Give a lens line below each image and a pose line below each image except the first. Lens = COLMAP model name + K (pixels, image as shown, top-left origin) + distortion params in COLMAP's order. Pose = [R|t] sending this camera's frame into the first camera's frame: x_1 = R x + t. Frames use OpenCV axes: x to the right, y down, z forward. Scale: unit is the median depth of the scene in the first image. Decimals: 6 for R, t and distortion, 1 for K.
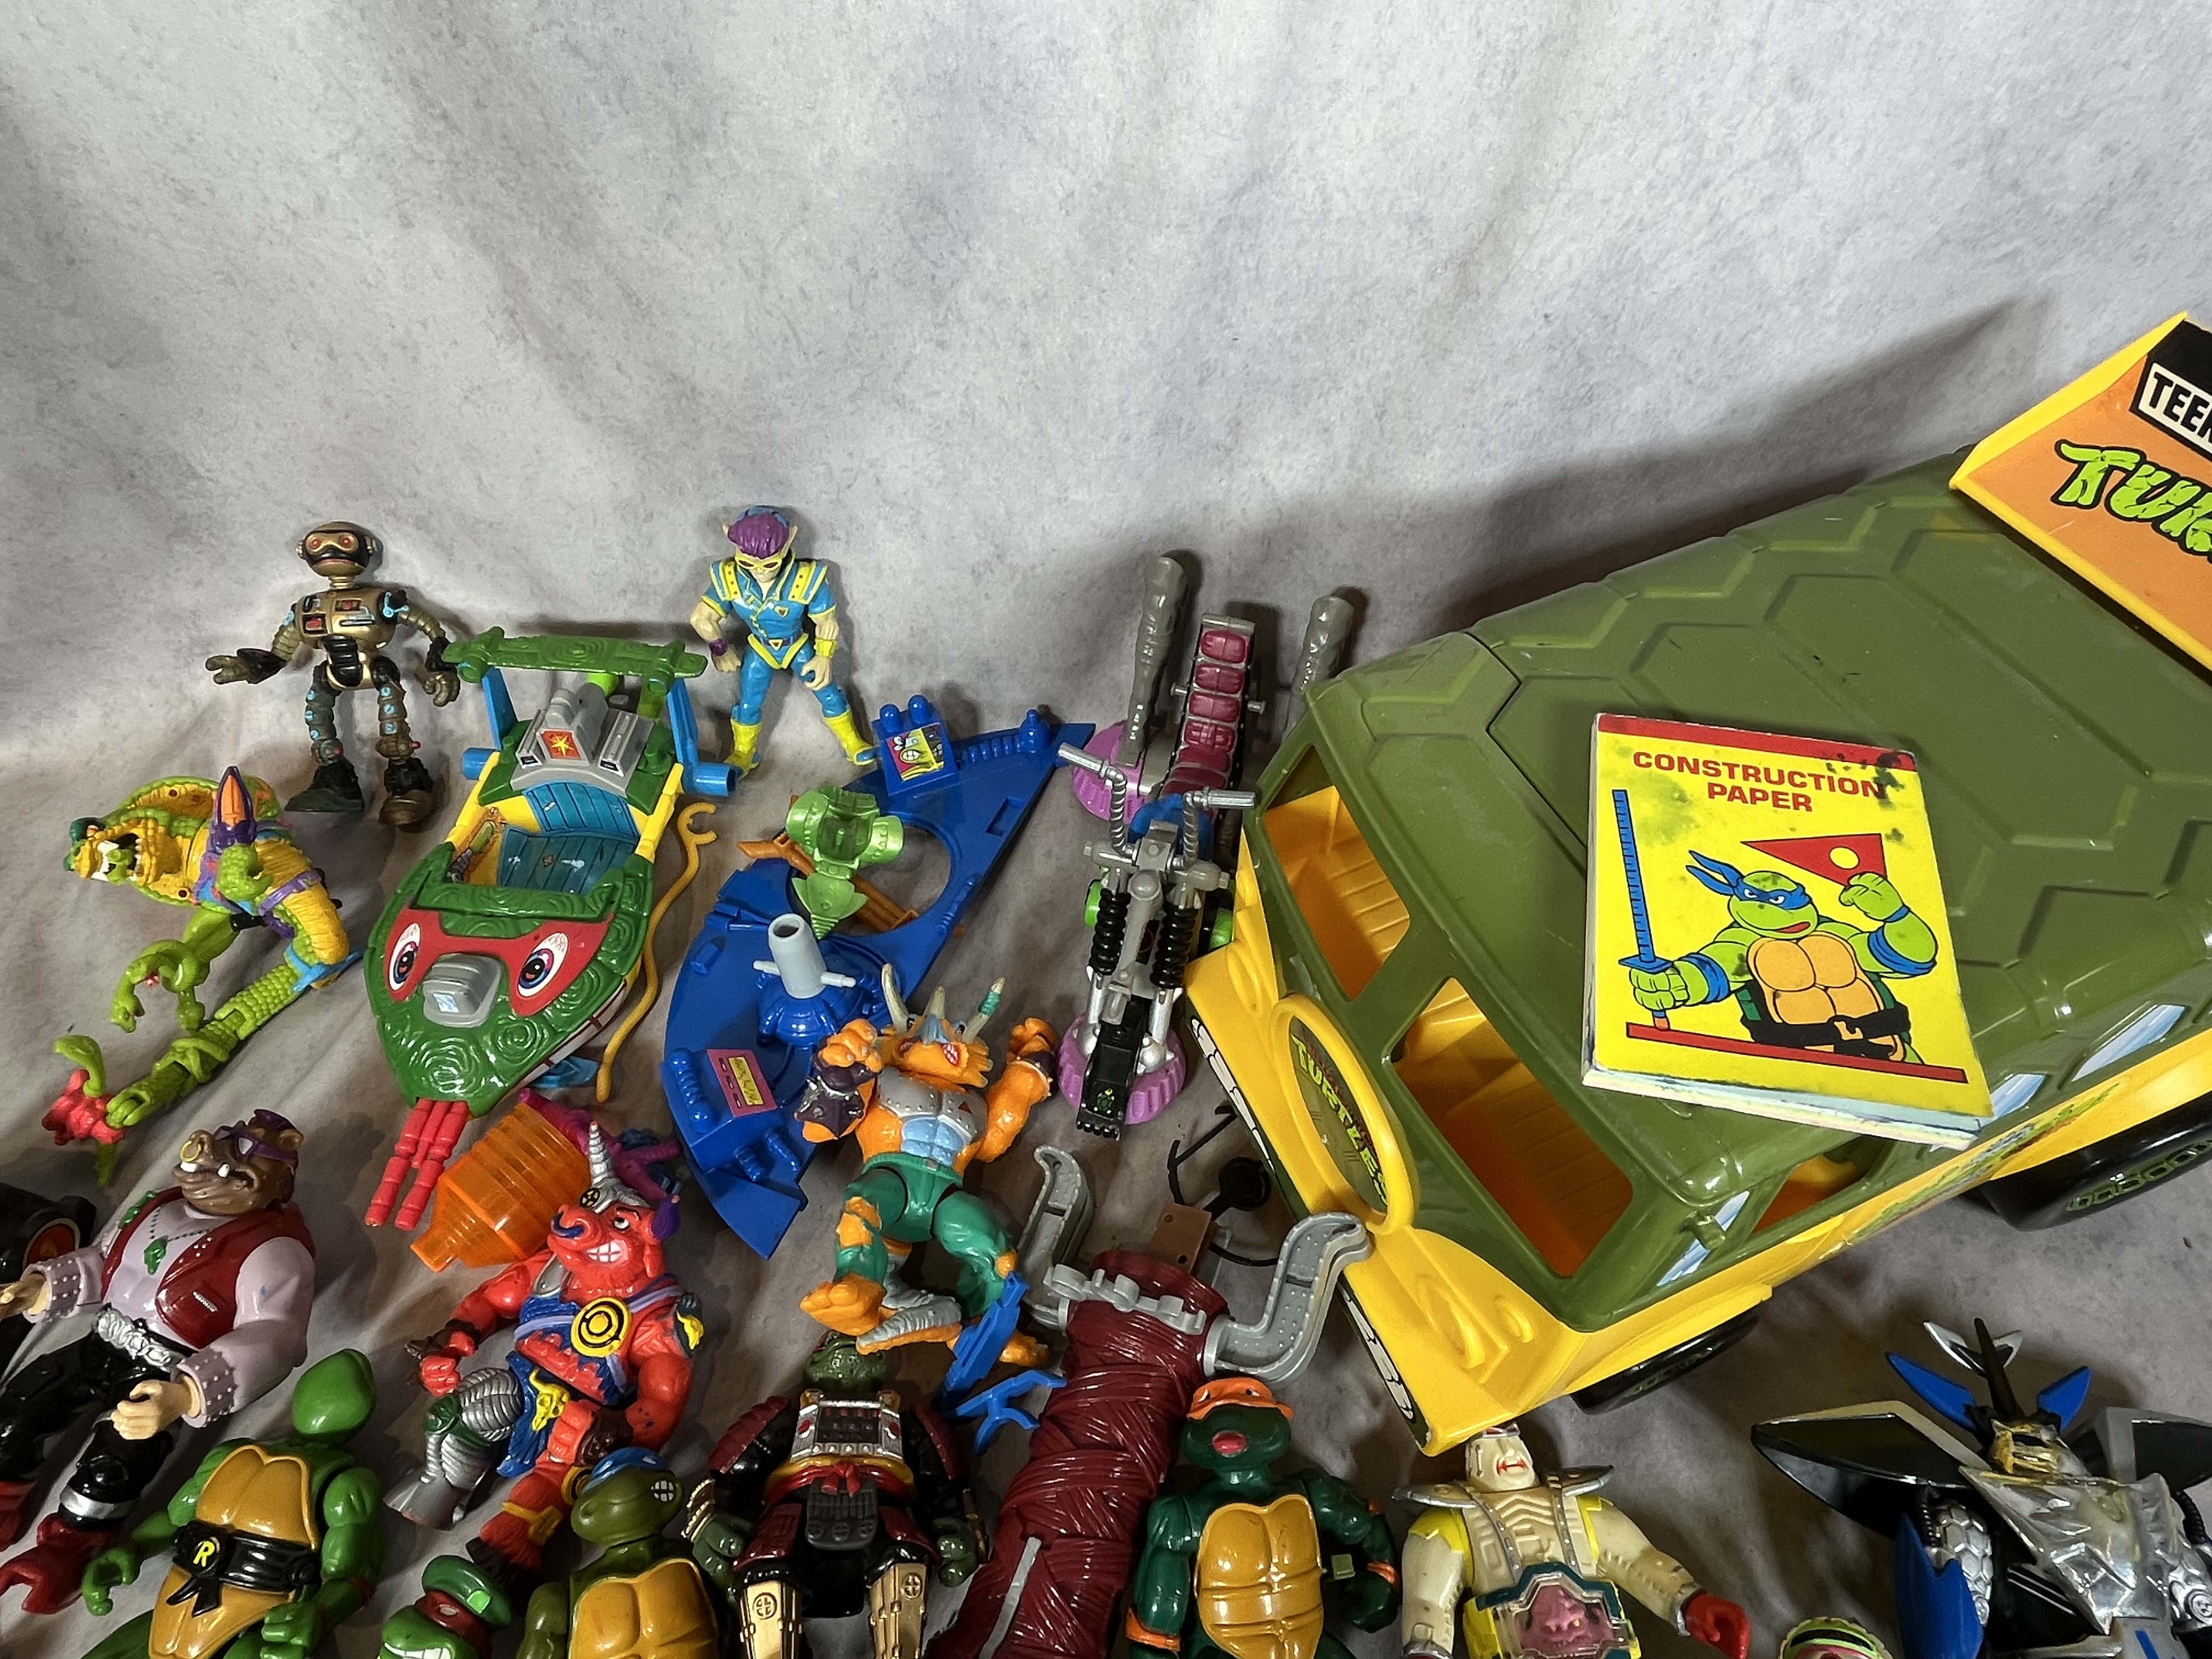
lens RADIAL K [[1289.1, 0, 1088.5], [0, 1289.1, 811.5], [0, 0, 1]] dist [-0.006705, -0.000441]
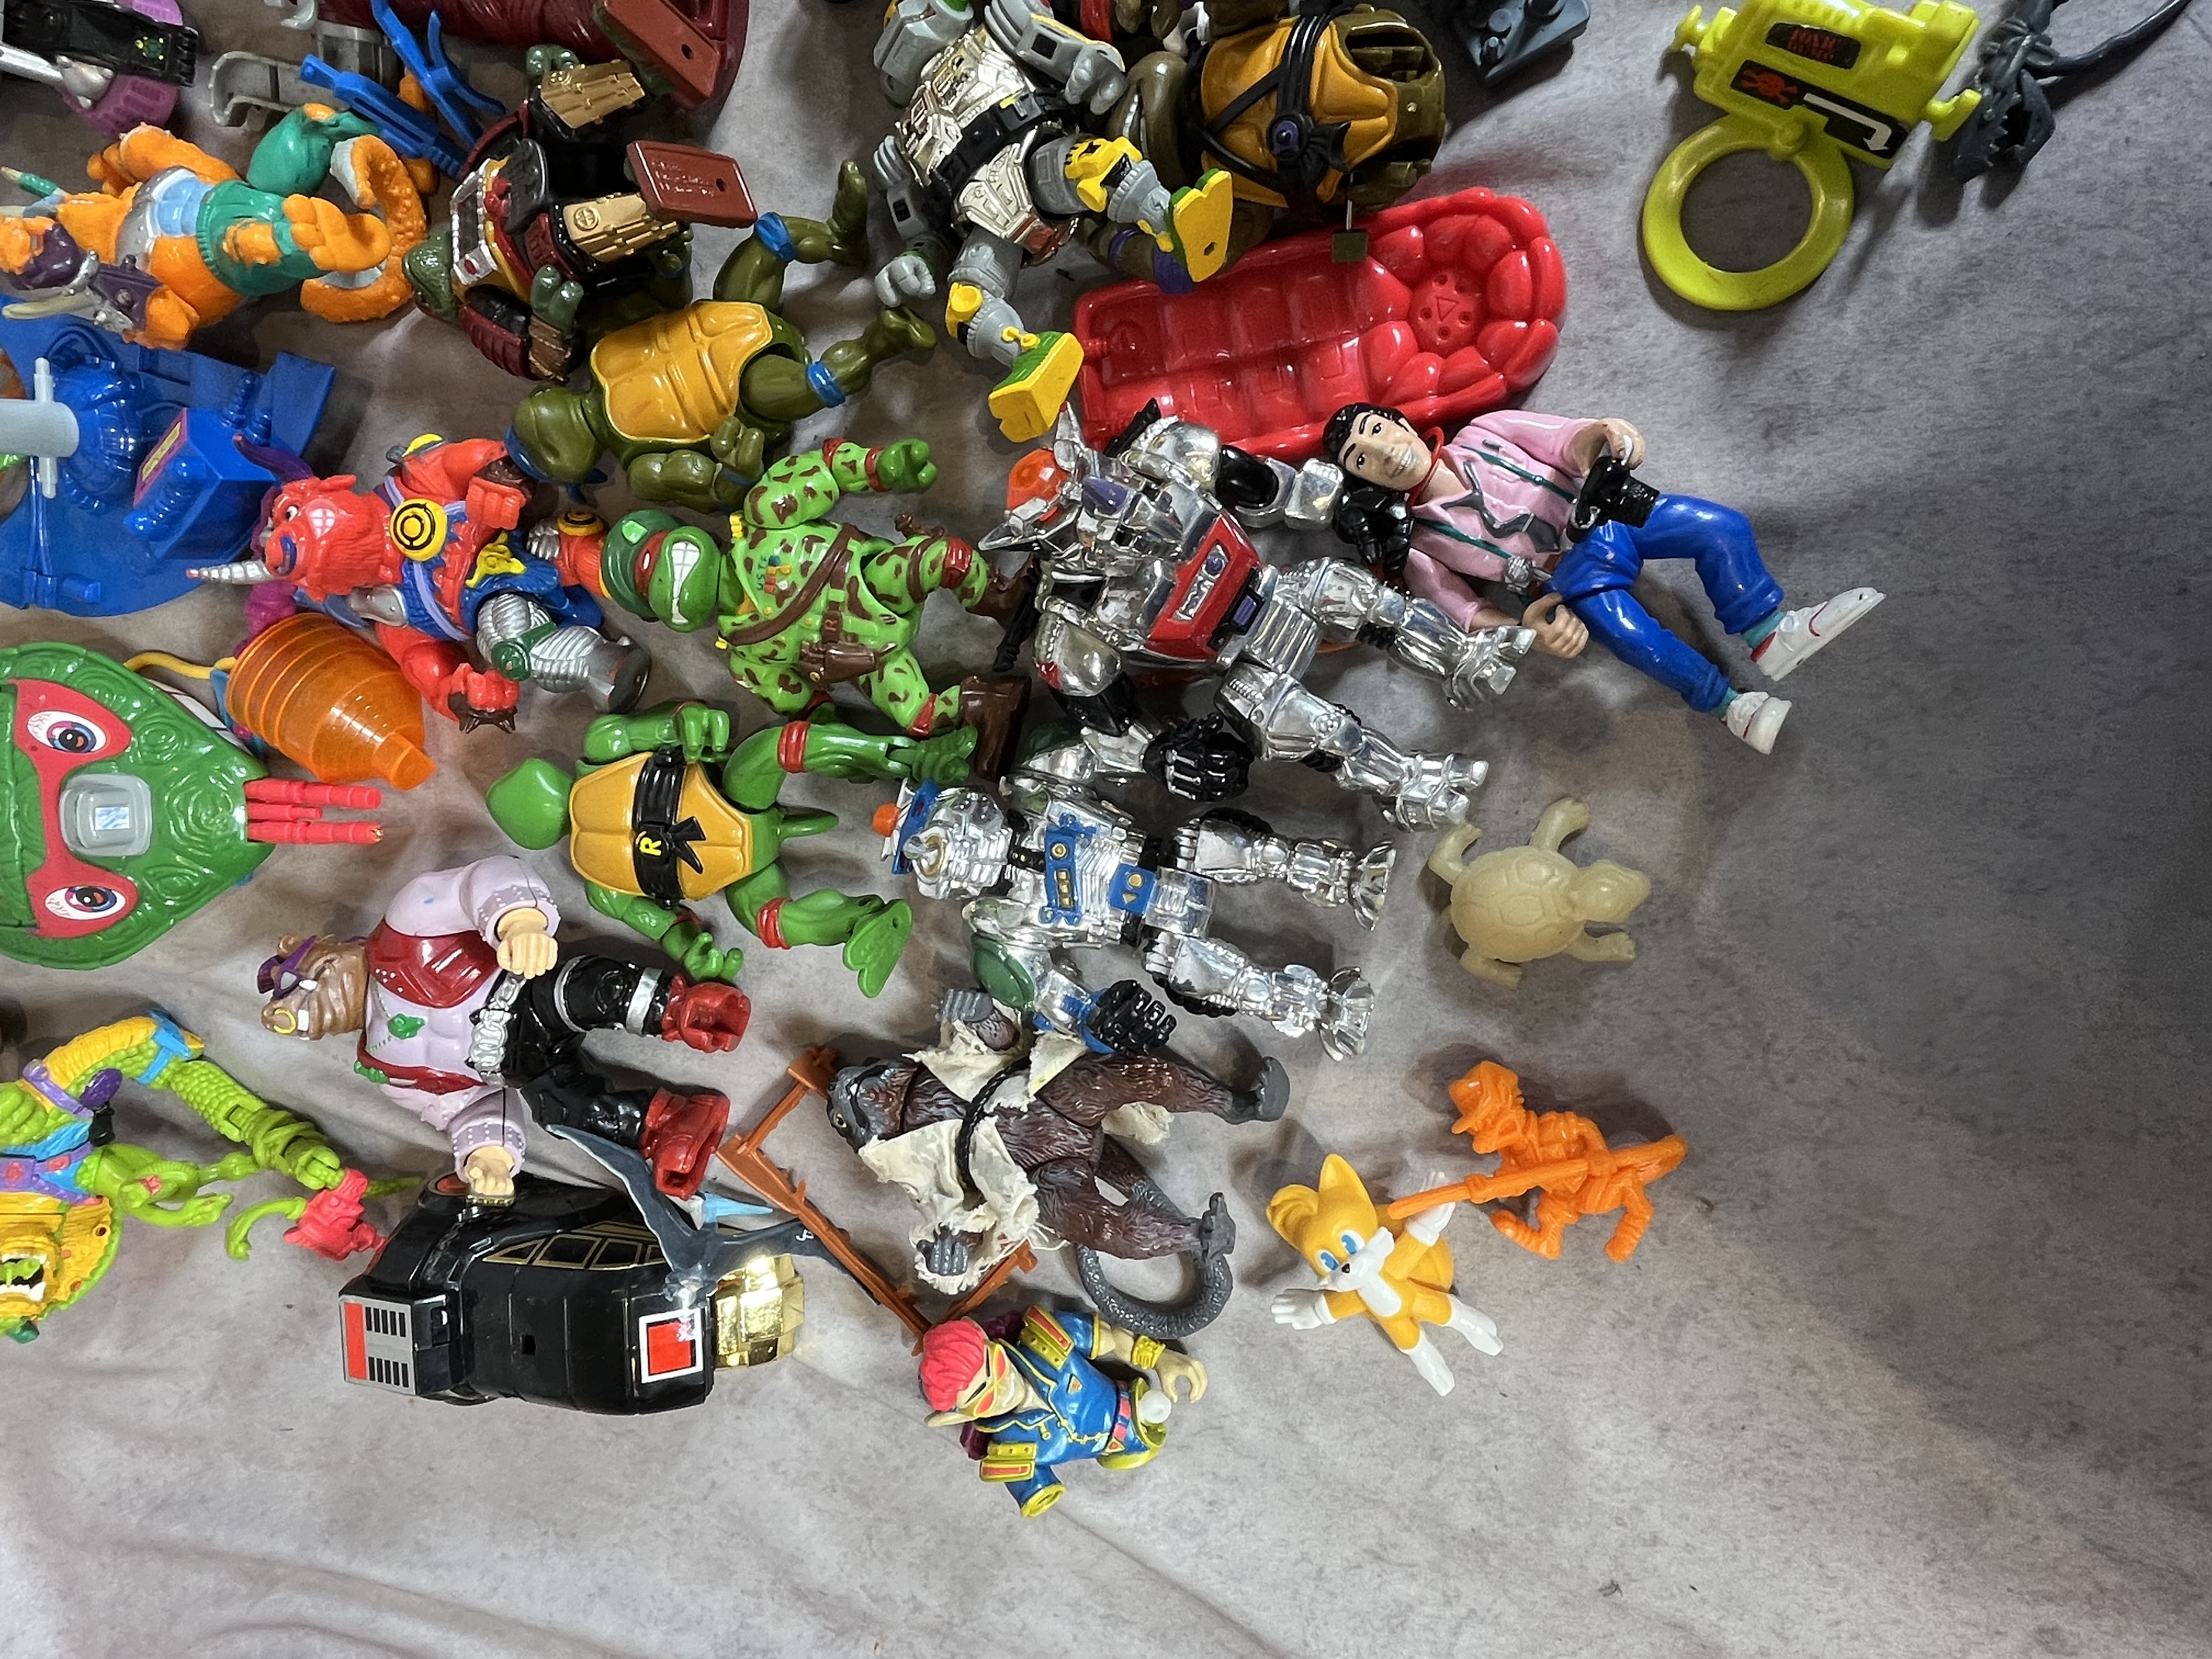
lens RADIAL K [[1289.1, 0, 1065.7], [0, 1289.1, 786.8], [0, 0, 1]] dist [-0.006705, -0.000441]
pose [[-0.101808, -0.992971, -0.060363, -0.487758], [0.903570, -0.117685, 0.411962, 0.367418], [-0.416170, -0.012601, 0.909200, -0.028847]]
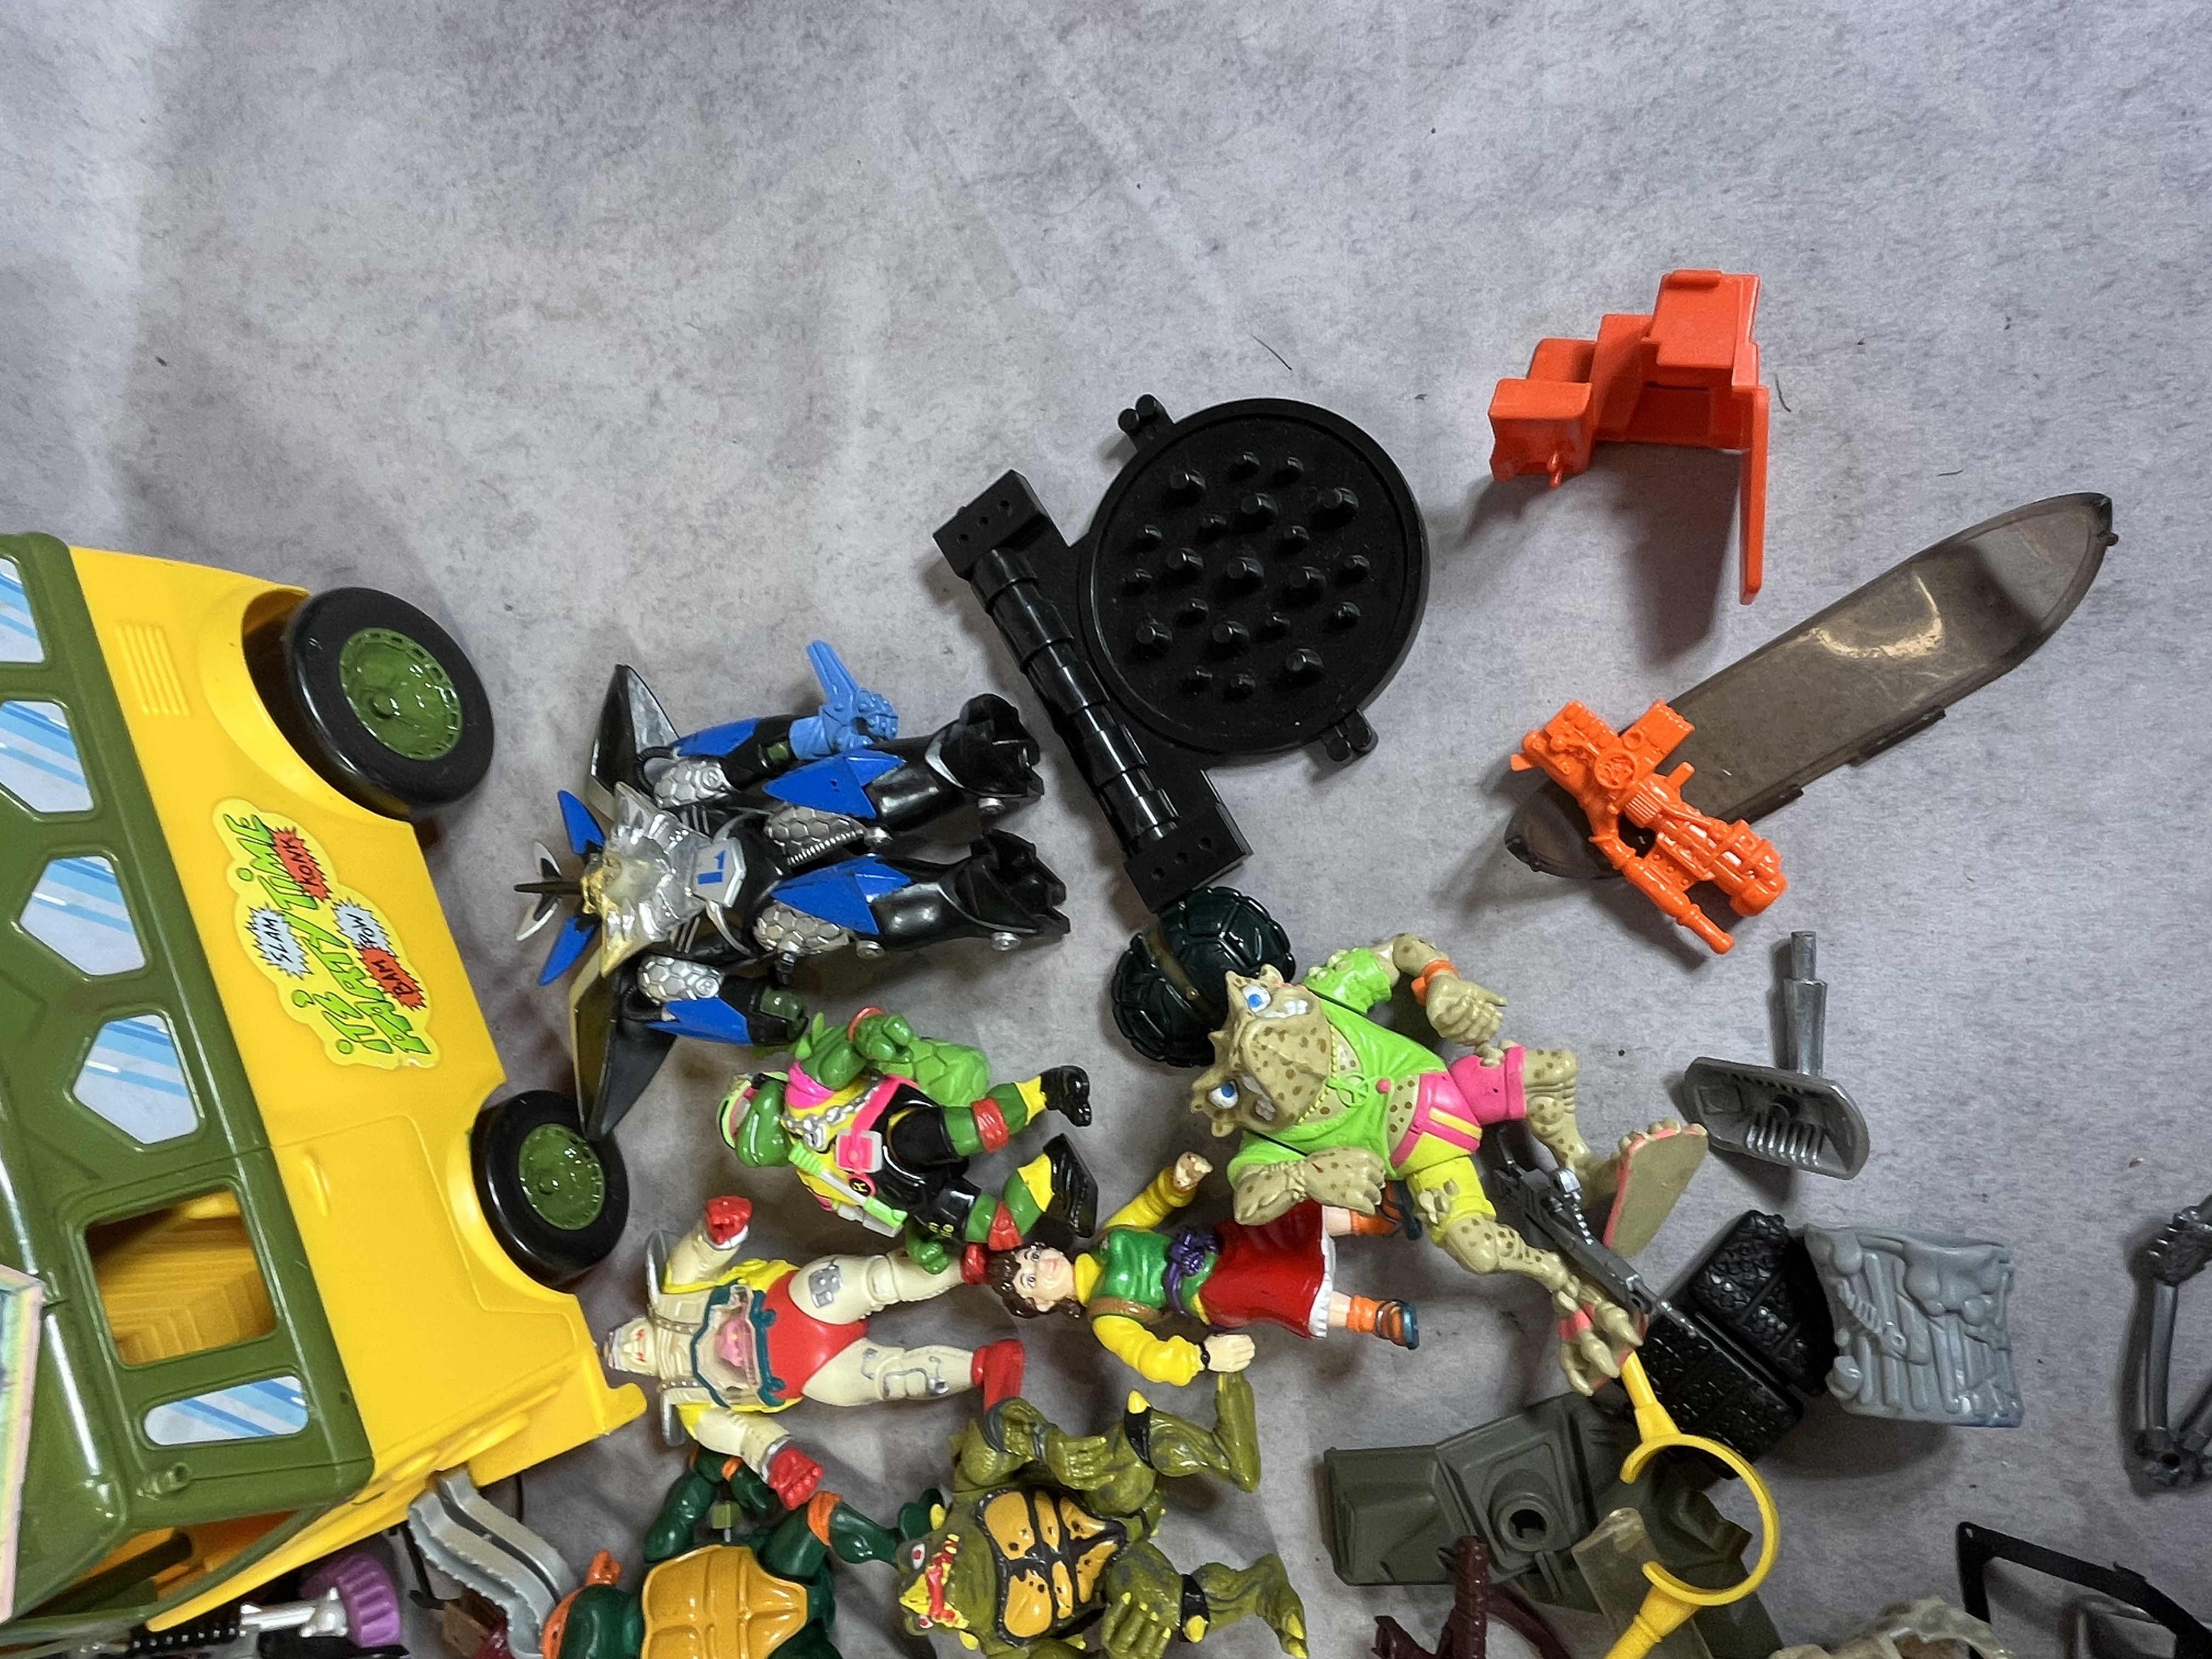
lens RADIAL K [[1289.1, 0, 1108.5], [0, 1289.1, 829.4], [0, 0, 1]] dist [-0.006705, -0.000441]
pose [[-0.048055, -0.993151, 0.106498, 0.536721], [0.949949, -0.012492, 0.312154, 0.461017], [-0.308686, 0.116169, 0.944043, -0.161907]]
